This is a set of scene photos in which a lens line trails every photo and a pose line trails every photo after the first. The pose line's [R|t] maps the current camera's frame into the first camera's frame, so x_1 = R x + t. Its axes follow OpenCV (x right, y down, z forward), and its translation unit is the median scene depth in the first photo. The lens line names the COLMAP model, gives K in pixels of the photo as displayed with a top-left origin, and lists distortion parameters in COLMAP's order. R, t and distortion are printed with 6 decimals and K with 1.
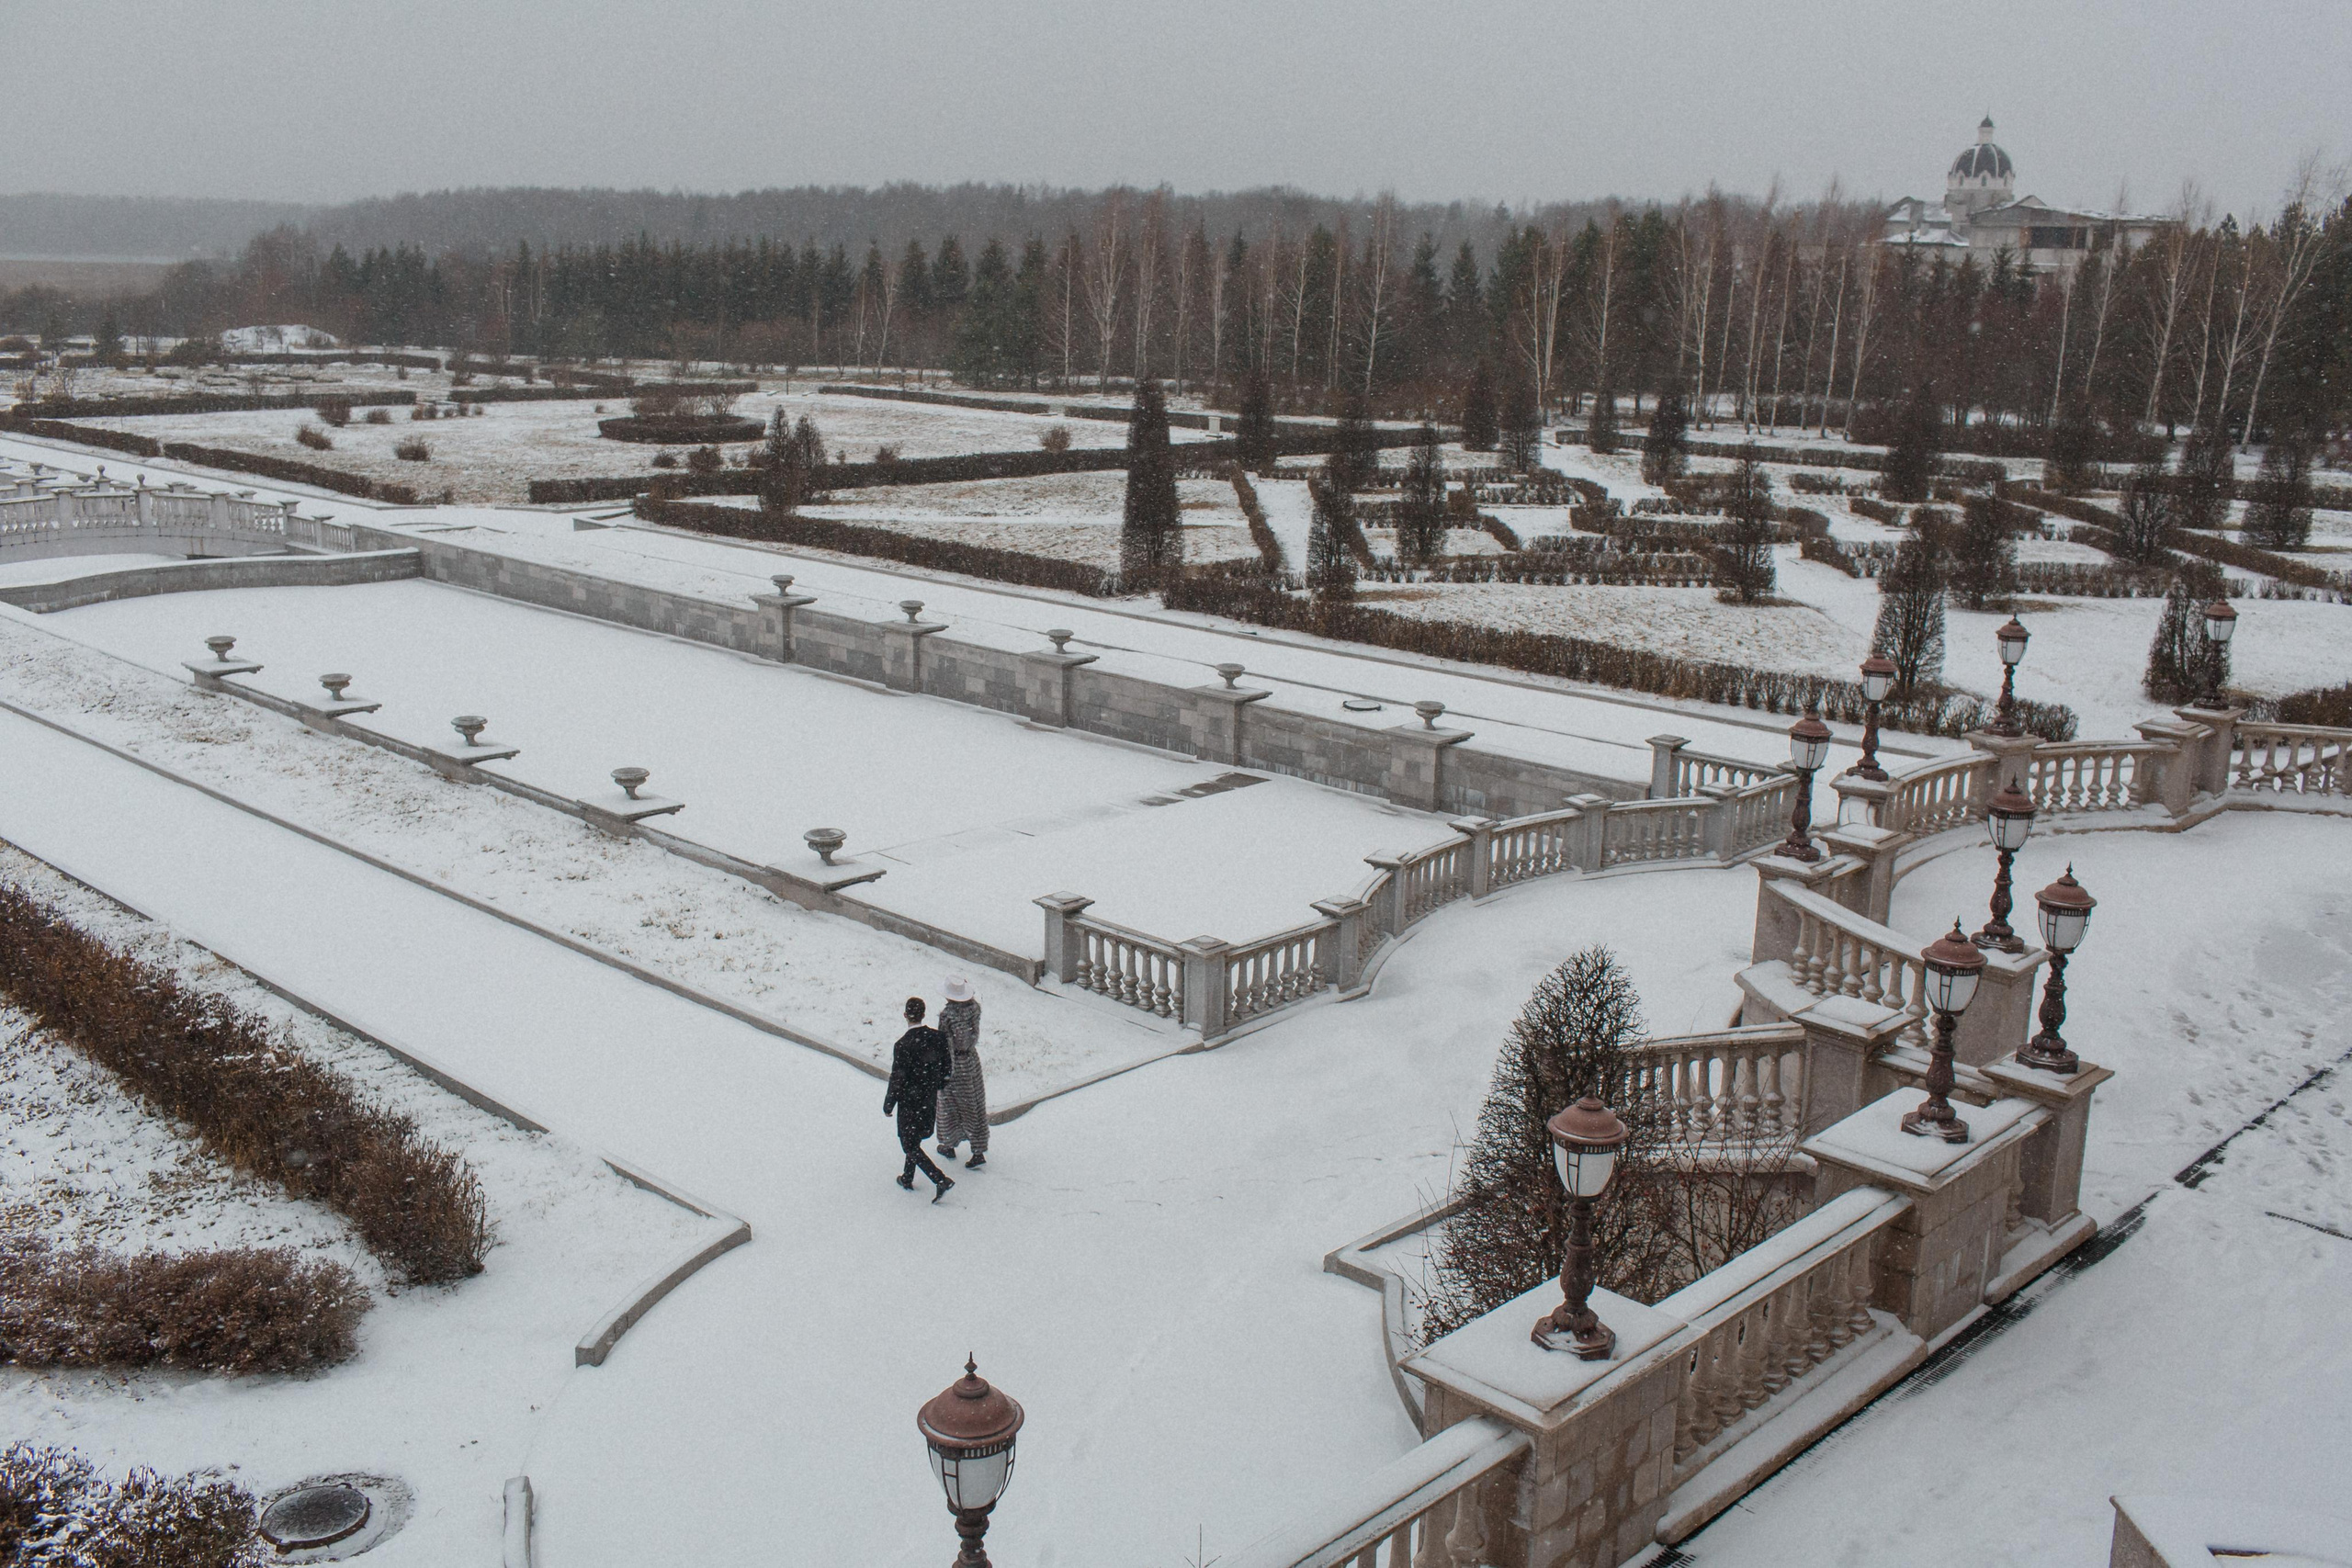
lens RADIAL K [[2225.7, 0, 1181.5], [0, 2225.7, 783.5], [0, 0, 1]] dist [-0.007994, 0.018034]
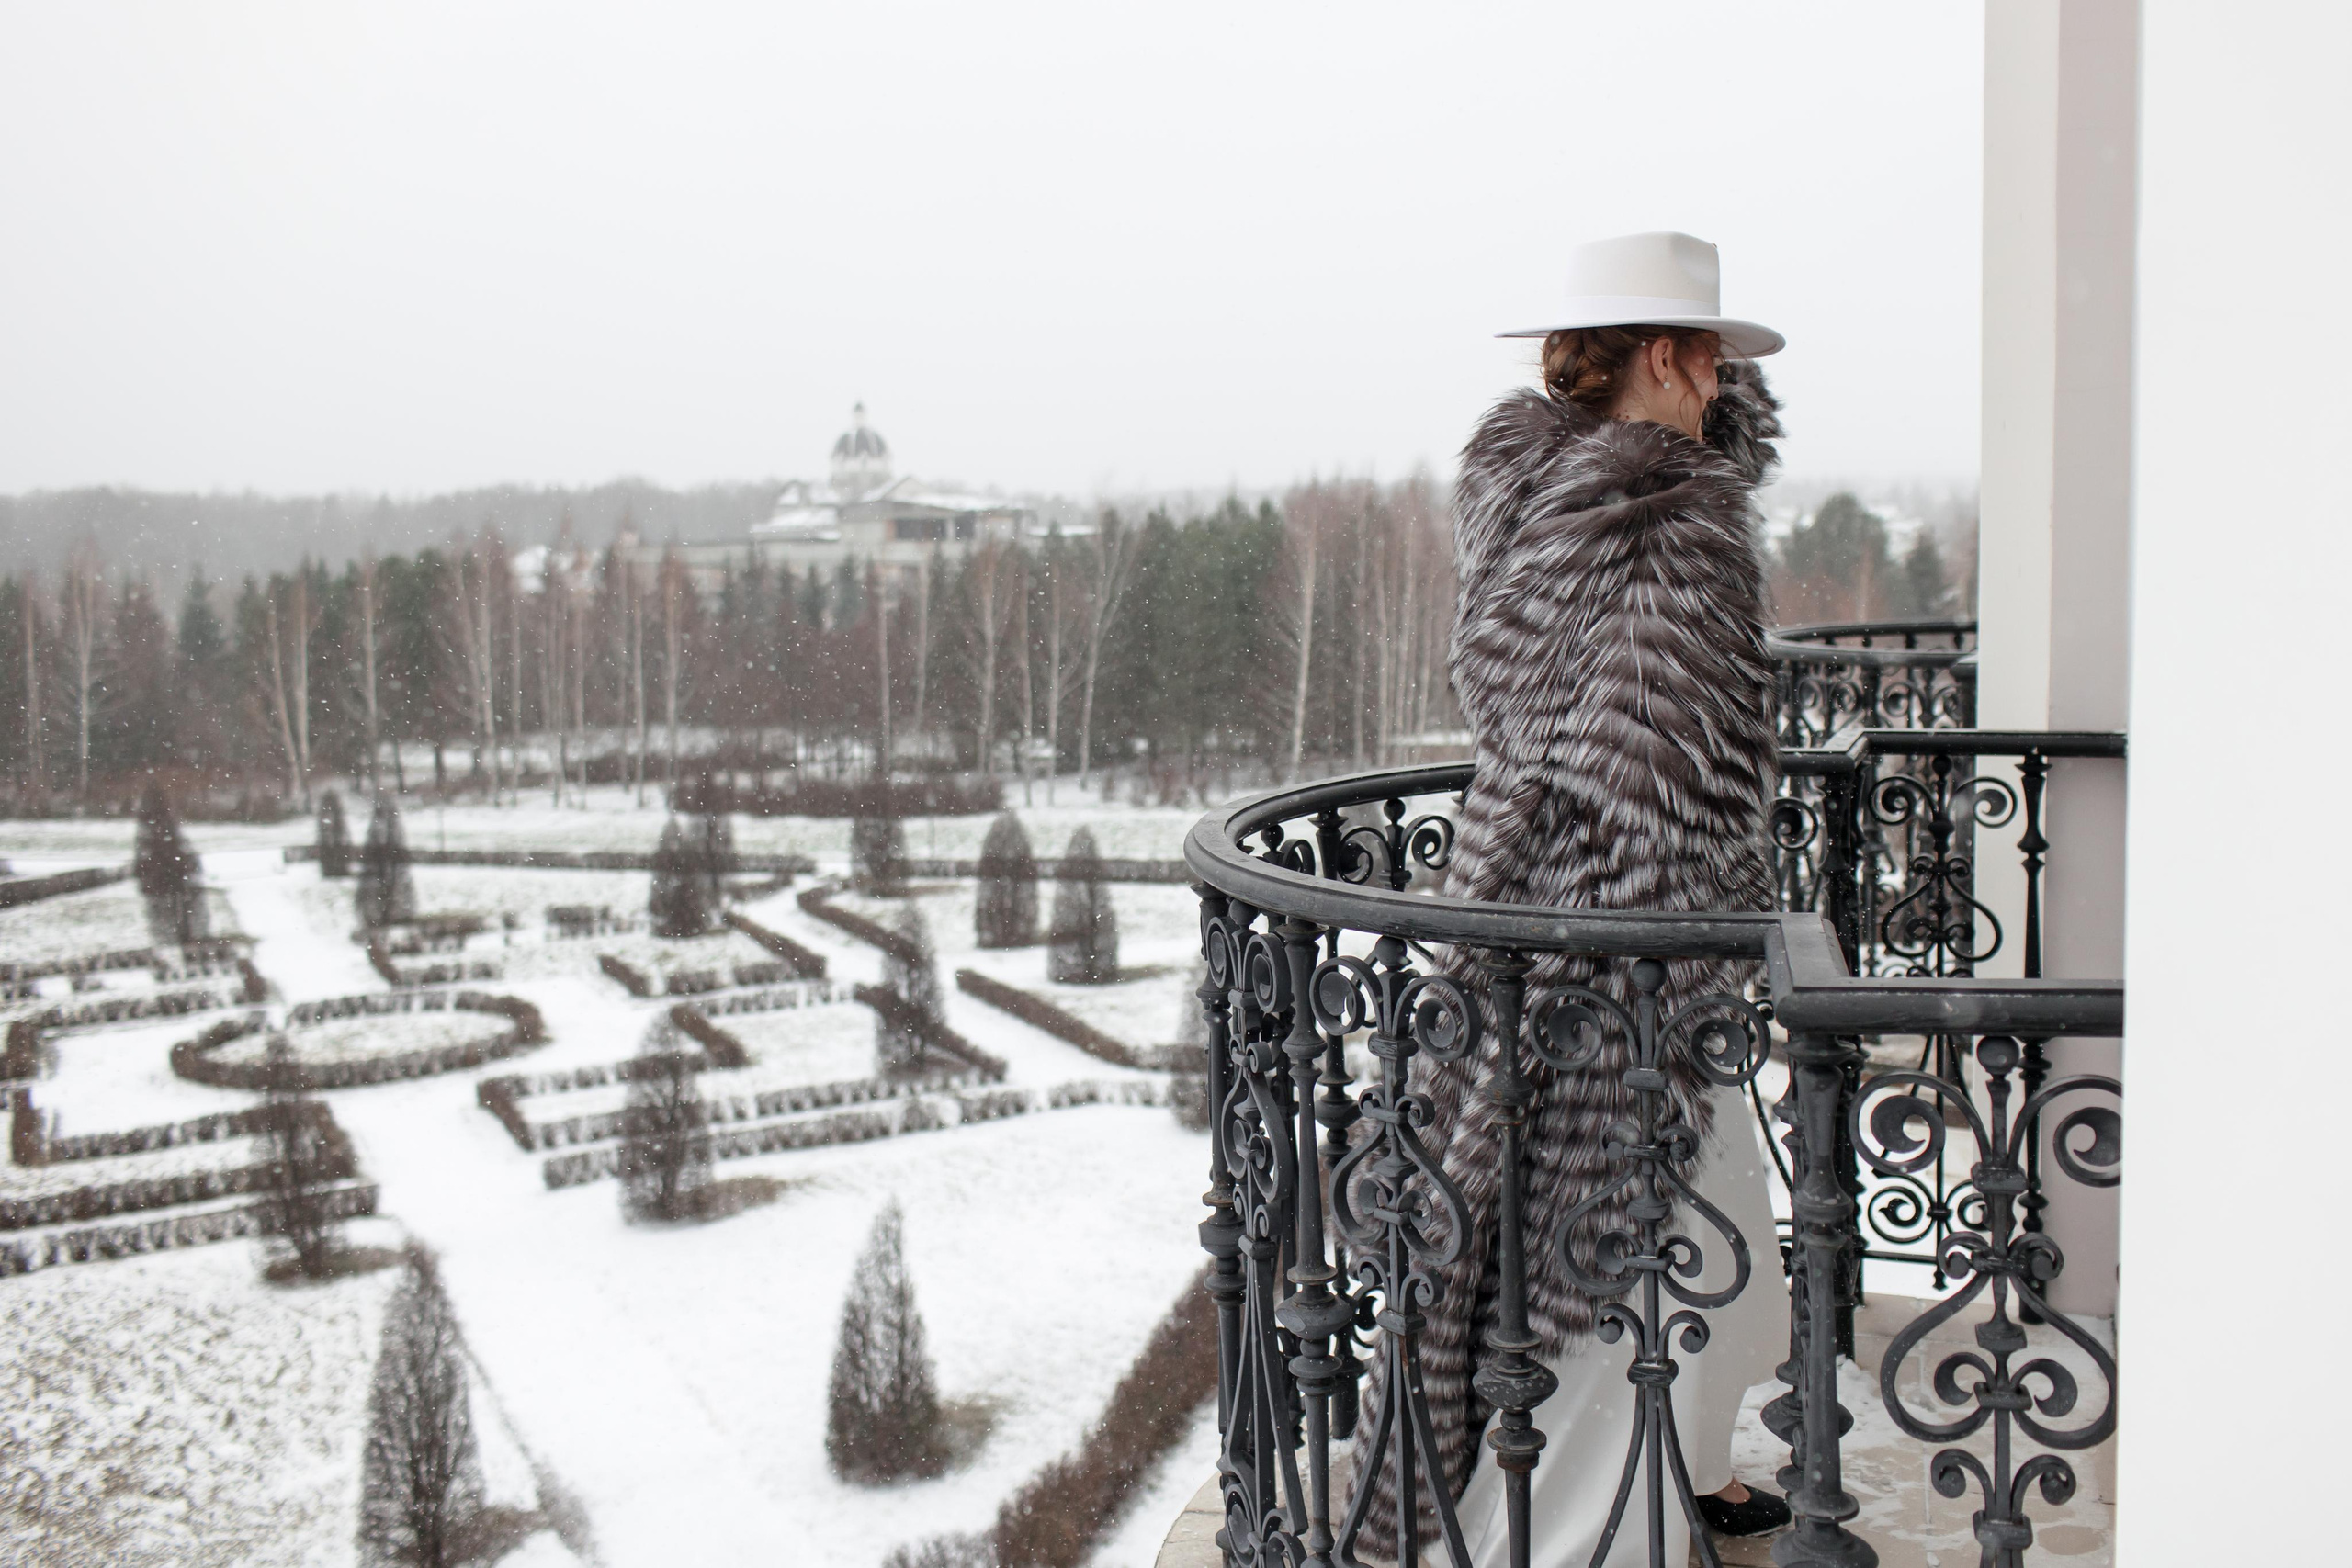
lens RADIAL K [[2077.7, 0, 1176.0], [0, 2077.7, 784.0], [0, 0, 1]] dist [0.010709, 0.006203]
pose [[0.899331, -0.095554, 0.426700, 0.067405], [0.135747, 0.988628, -0.064715, -0.042883], [-0.415664, 0.116124, 0.902075, 0.092852]]
